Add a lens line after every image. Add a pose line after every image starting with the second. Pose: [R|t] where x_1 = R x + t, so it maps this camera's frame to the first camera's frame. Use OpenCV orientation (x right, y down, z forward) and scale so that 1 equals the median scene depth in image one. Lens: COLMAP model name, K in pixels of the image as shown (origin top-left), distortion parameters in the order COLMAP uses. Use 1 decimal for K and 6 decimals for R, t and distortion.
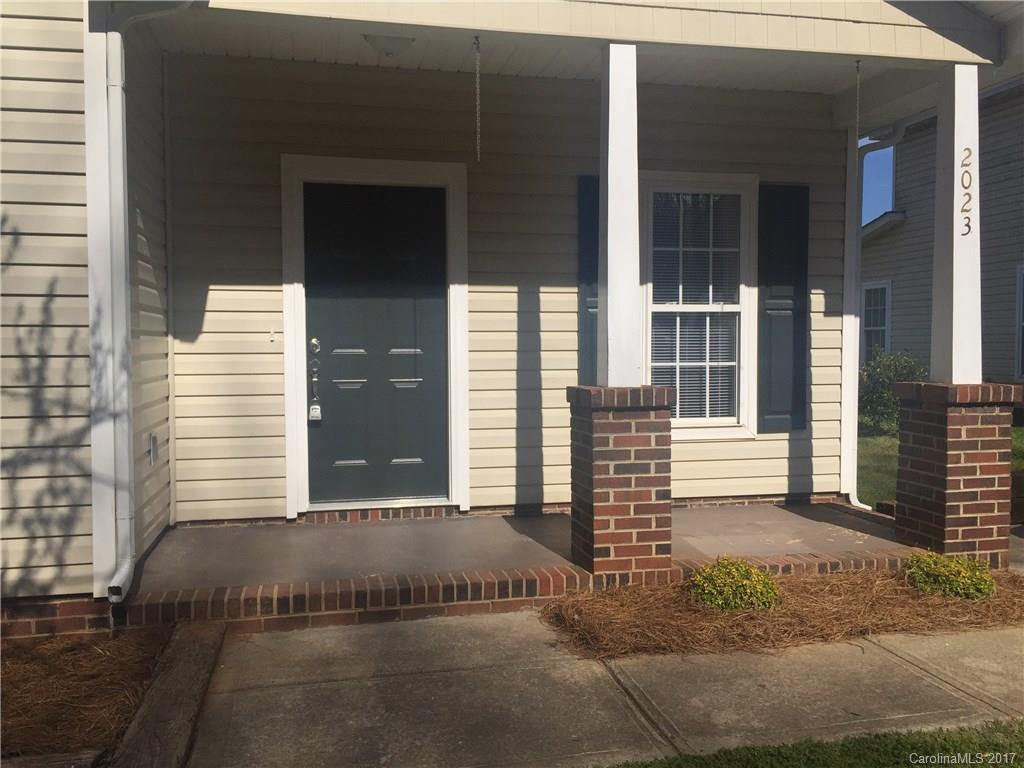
lens RADIAL K [[880.4, 0, 511.1], [0, 880.4, 381.6], [0, 0, 1]] dist [0.087668, -0.116469]
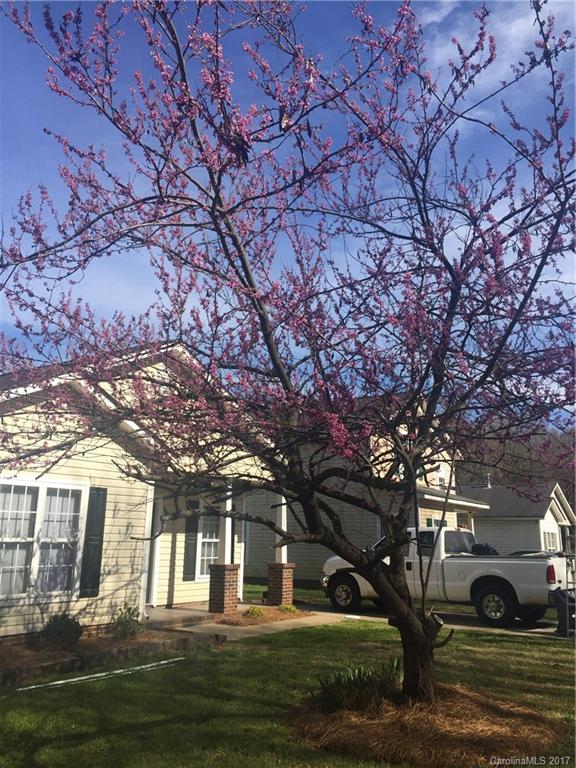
lens RADIAL K [[660.3, 0, 289.0], [0, 660.3, 383.2], [0, 0, 1]] dist [0.087668, -0.116469]
pose [[0.740566, 0.168521, 0.650509, -1.374498], [0.014233, 0.963893, -0.265910, 0.016213], [-0.671833, 0.206182, 0.711428, -1.167227]]
